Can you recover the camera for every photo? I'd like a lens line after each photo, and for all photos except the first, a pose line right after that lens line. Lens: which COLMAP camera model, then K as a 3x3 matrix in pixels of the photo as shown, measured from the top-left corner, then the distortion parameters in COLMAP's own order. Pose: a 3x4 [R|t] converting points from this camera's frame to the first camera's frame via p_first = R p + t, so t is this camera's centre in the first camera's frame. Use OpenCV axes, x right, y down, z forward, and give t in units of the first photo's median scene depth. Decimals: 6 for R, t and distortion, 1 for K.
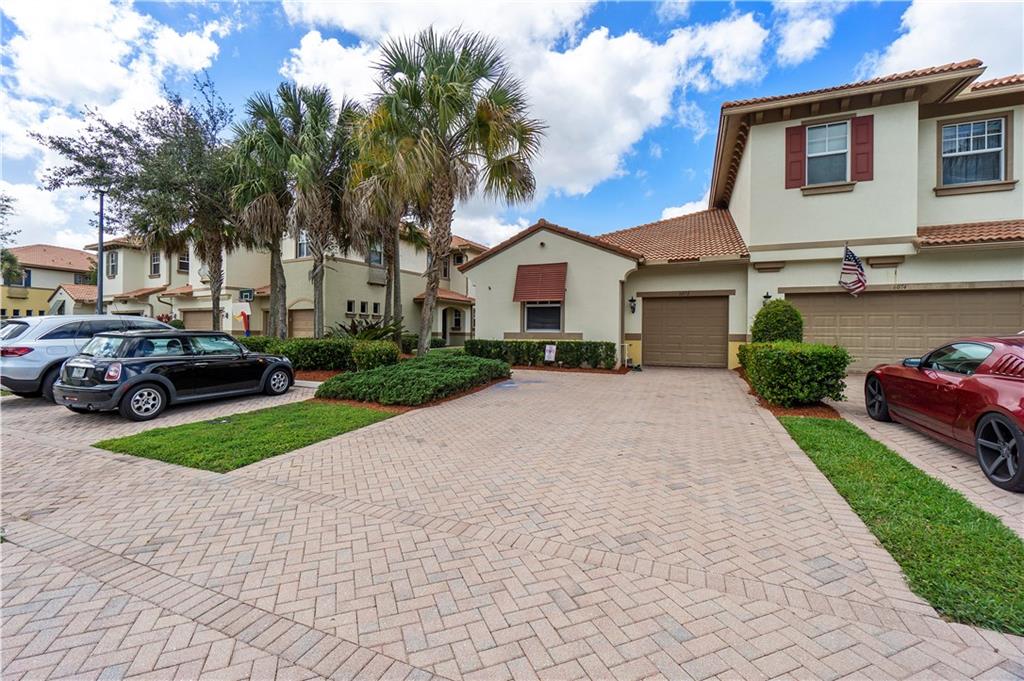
lens RADIAL K [[445.2, 0, 500.9], [0, 445.2, 333.7], [0, 0, 1]] dist [-0.008986, 0.002233]
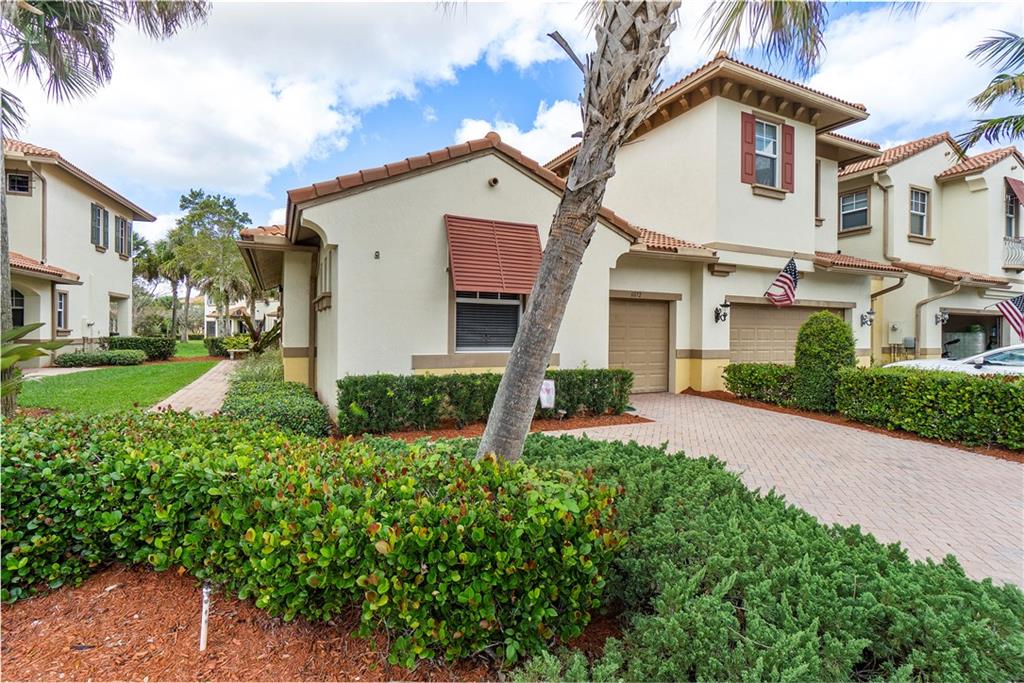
lens RADIAL K [[488.8, 0, 508.0], [0, 488.8, 337.5], [0, 0, 1]] dist [-0.009086, -0.001534]
pose [[0.651166, -0.007707, 0.758896, -0.397255], [-0.003122, 0.999913, 0.012833, -0.035095], [-0.758929, -0.010726, 0.651085, 0.756026]]
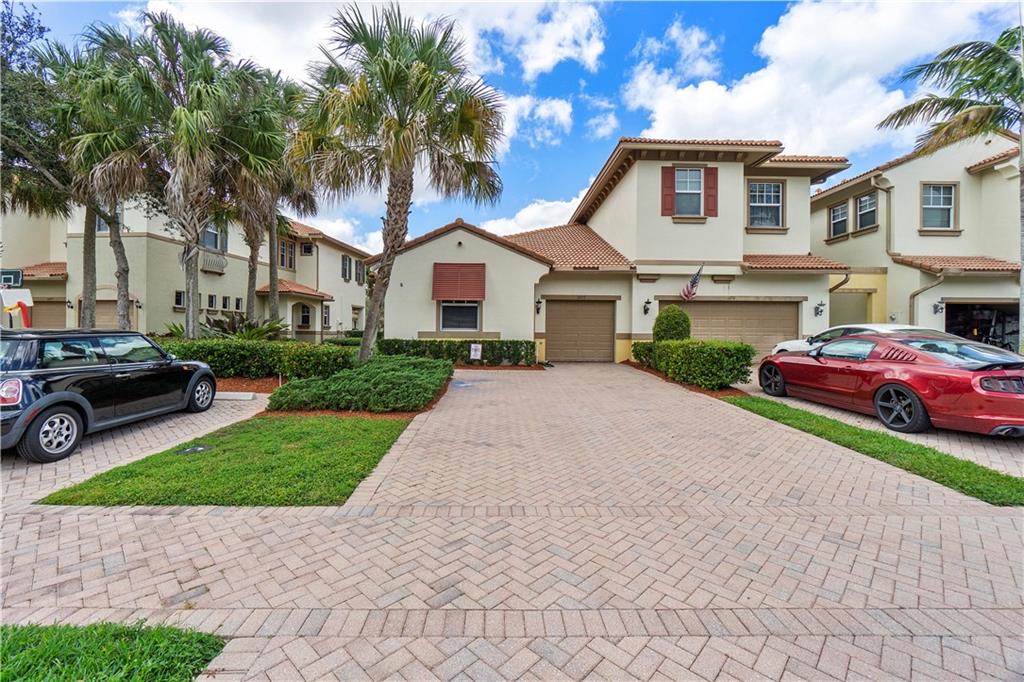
lens RADIAL K [[445.2, 0, 508.1], [0, 445.2, 333.0], [0, 0, 1]] dist [-0.008986, 0.002233]
pose [[0.907949, -0.000521, 0.419080, -0.279524], [-0.000236, 0.999998, 0.001754, -0.001511], [-0.419081, -0.001692, 0.907947, 0.053361]]
